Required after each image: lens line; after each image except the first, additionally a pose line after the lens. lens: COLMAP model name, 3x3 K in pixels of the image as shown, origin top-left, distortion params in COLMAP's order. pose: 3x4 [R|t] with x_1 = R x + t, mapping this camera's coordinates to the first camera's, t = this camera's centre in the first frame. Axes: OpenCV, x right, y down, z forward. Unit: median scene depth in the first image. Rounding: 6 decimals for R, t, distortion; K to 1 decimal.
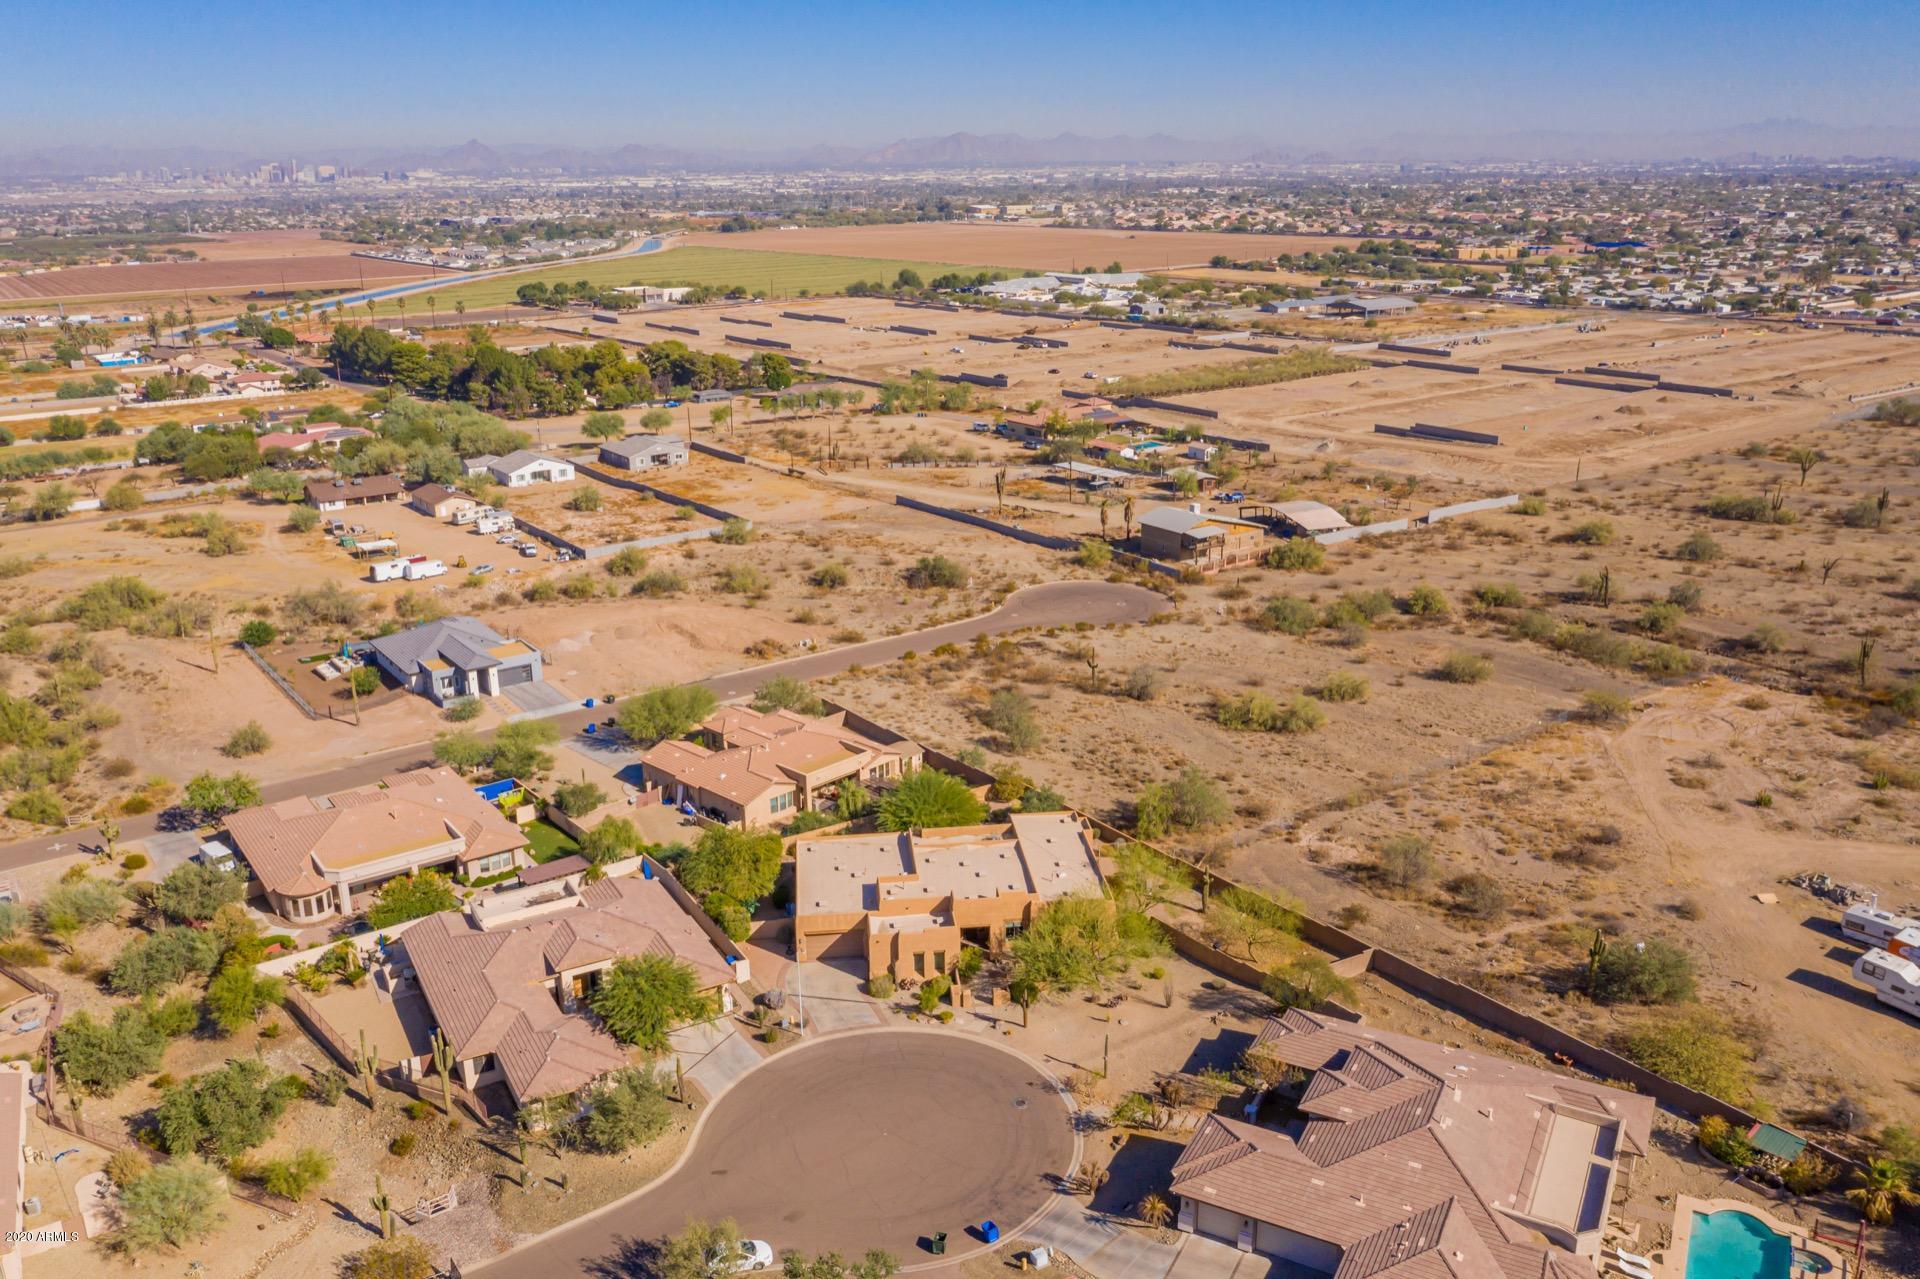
lens RADIAL K [[1517.6, 0, 983.3], [0, 1517.6, 645.1], [0, 0, 1]] dist [-0.004788, -0.002156]
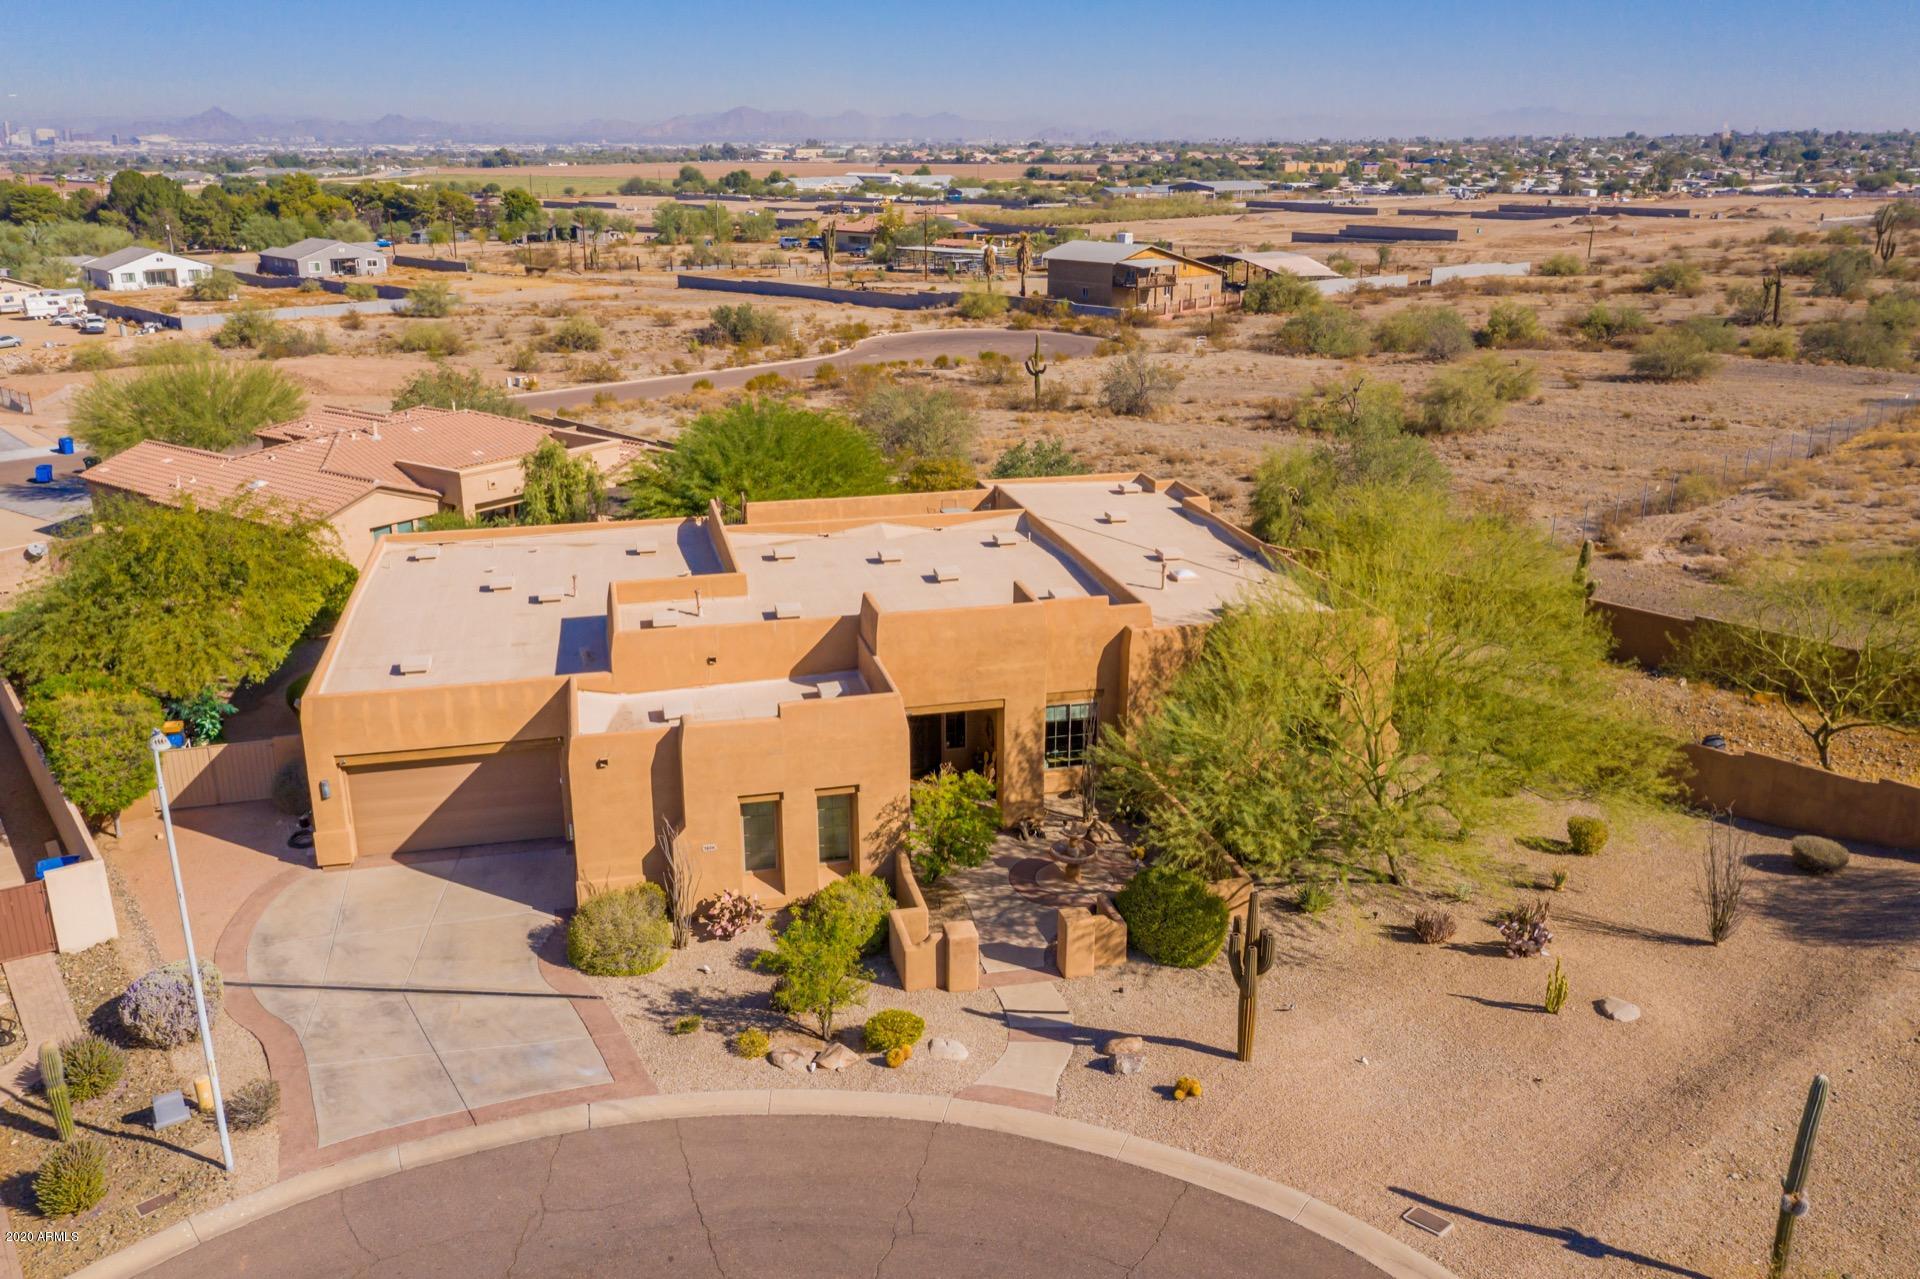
lens RADIAL K [[1517.6, 0, 983.3], [0, 1517.6, 645.1], [0, 0, 1]] dist [-0.004788, -0.002156]
pose [[0.990848, -0.032276, 0.131070, -0.037050], [0.031071, 0.999454, 0.011223, 0.170387], [-0.131360, -0.007047, 0.991310, 0.715464]]
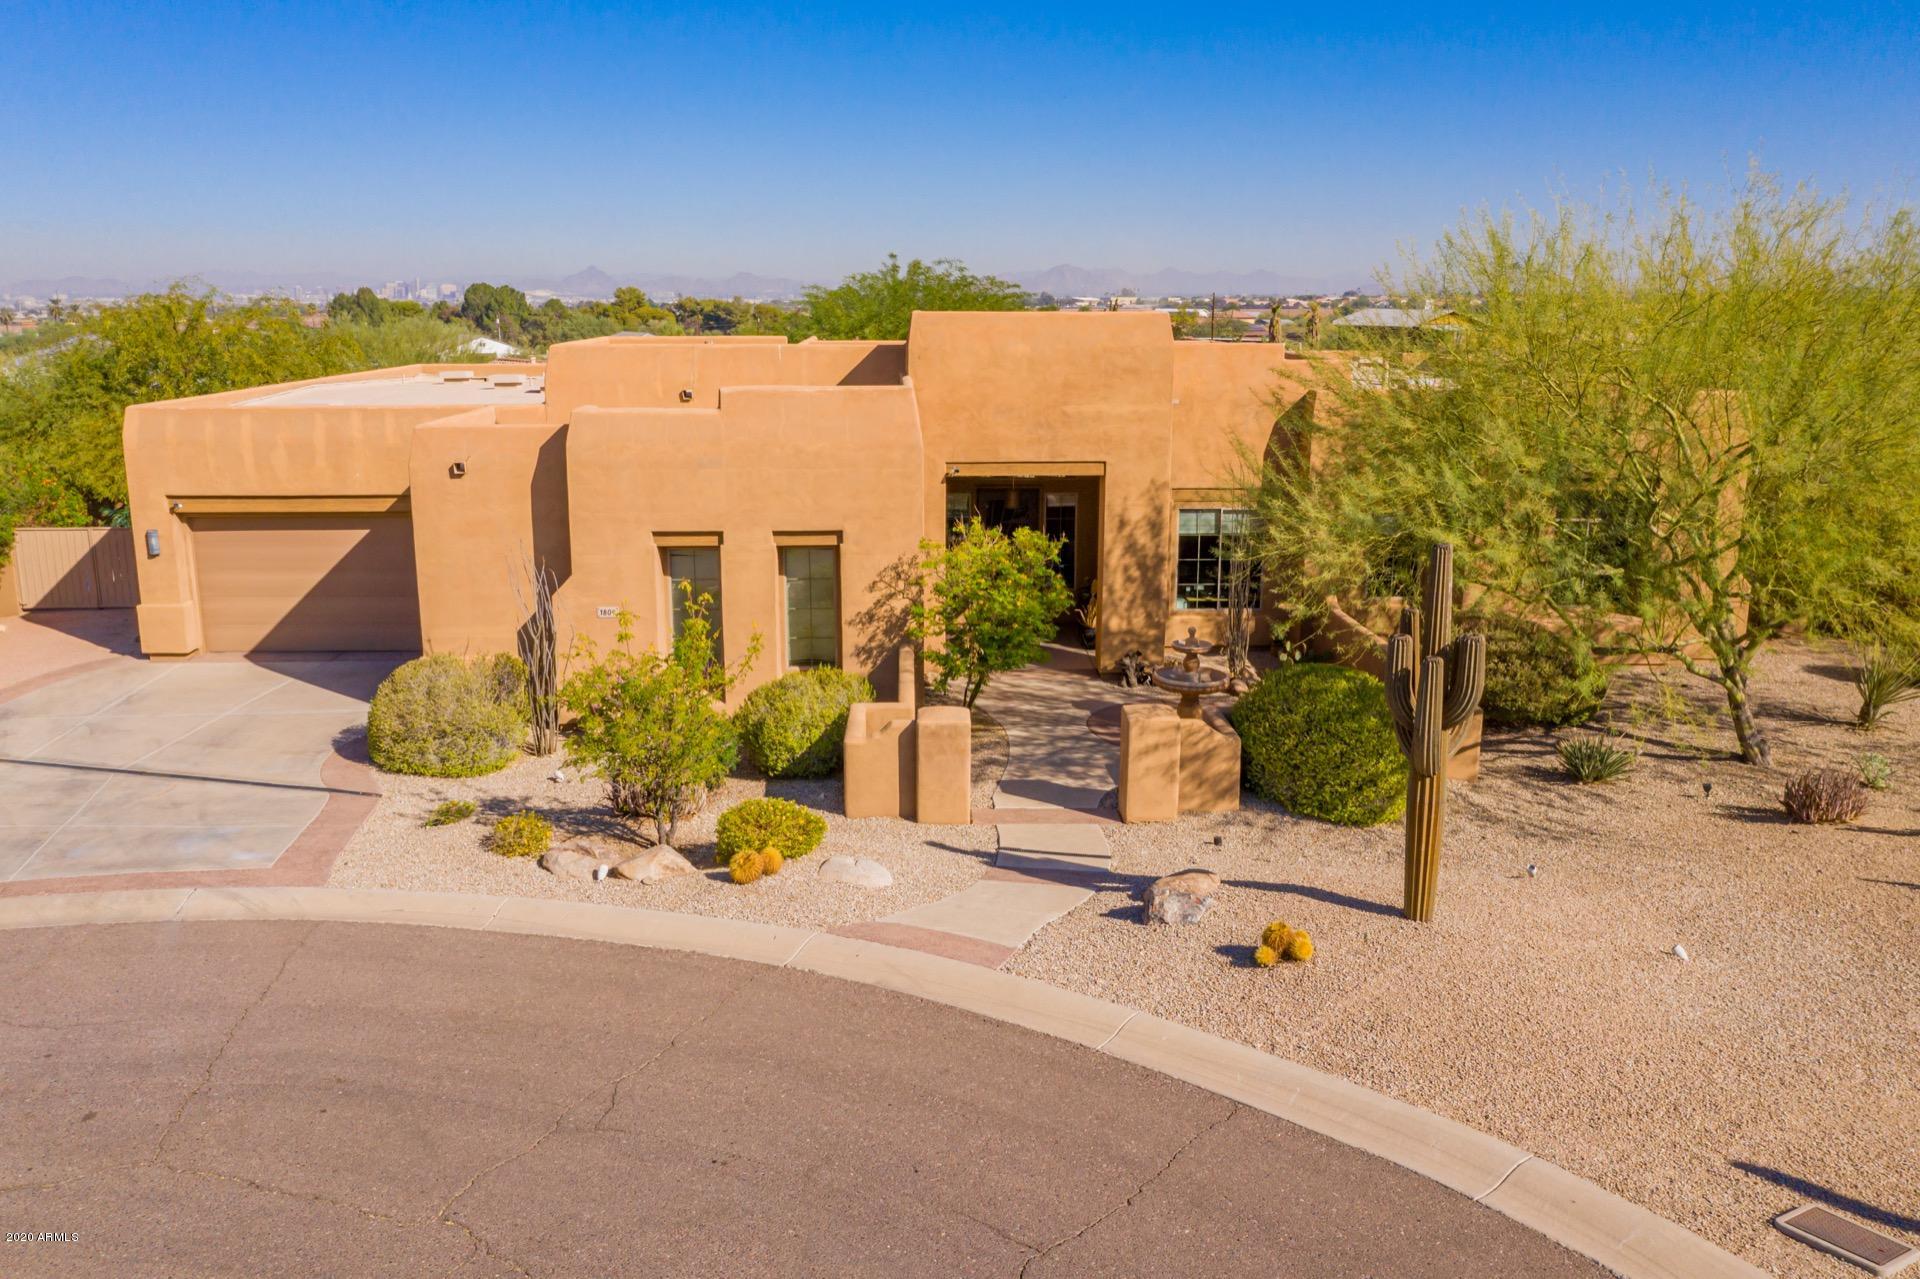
lens RADIAL K [[1517.6, 0, 983.3], [0, 1517.6, 645.1], [0, 0, 1]] dist [-0.004788, -0.002156]
pose [[0.997756, 0.027829, -0.060892, 0.001561], [-0.032941, 0.995869, -0.084620, 0.223412], [0.058285, 0.086436, 0.994551, 0.814939]]
